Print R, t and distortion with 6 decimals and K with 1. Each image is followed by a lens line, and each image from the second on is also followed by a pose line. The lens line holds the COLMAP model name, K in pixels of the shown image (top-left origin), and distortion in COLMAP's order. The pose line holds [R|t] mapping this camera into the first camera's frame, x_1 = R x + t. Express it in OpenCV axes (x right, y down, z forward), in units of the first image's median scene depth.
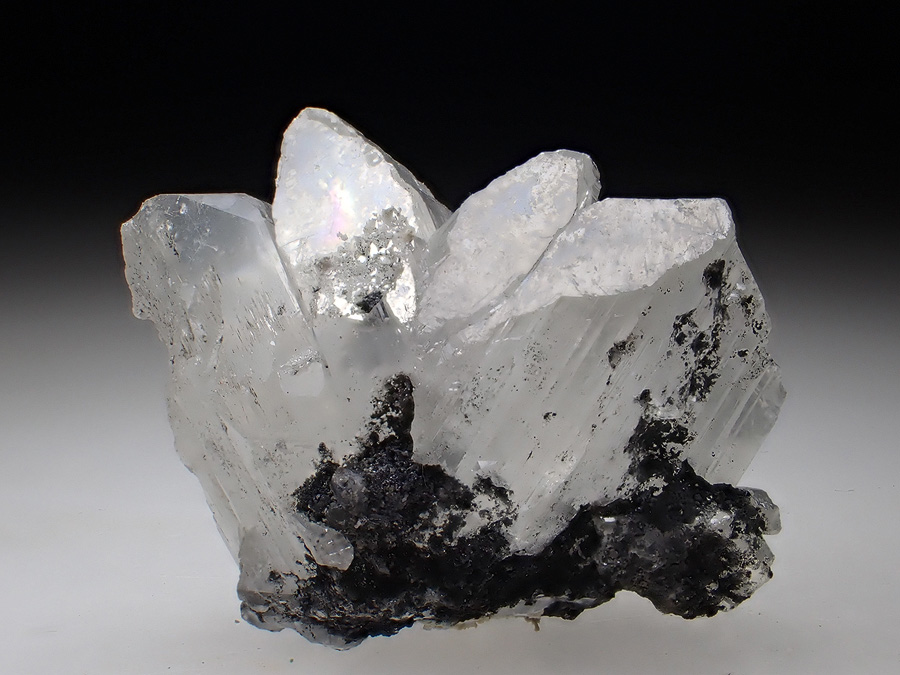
lens RADIAL K [[2021.7, 0, 450.0], [0, 2021.7, 337.5], [0, 0, 1]] dist [0.039143, -7.211423]
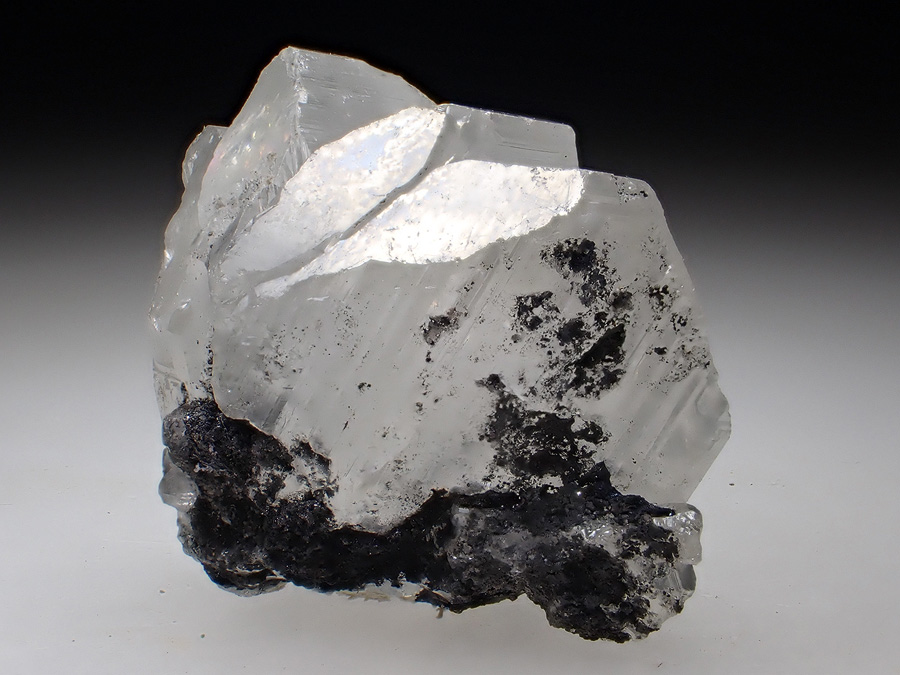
lens RADIAL K [[2021.7, 0, 450.0], [0, 2021.7, 337.5], [0, 0, 1]] dist [0.039143, -7.211423]
pose [[0.842442, 0.123417, -0.524461, 0.560834], [-0.107283, 0.992344, 0.061191, -0.044401], [0.527998, 0.004716, 0.849233, 0.223729]]
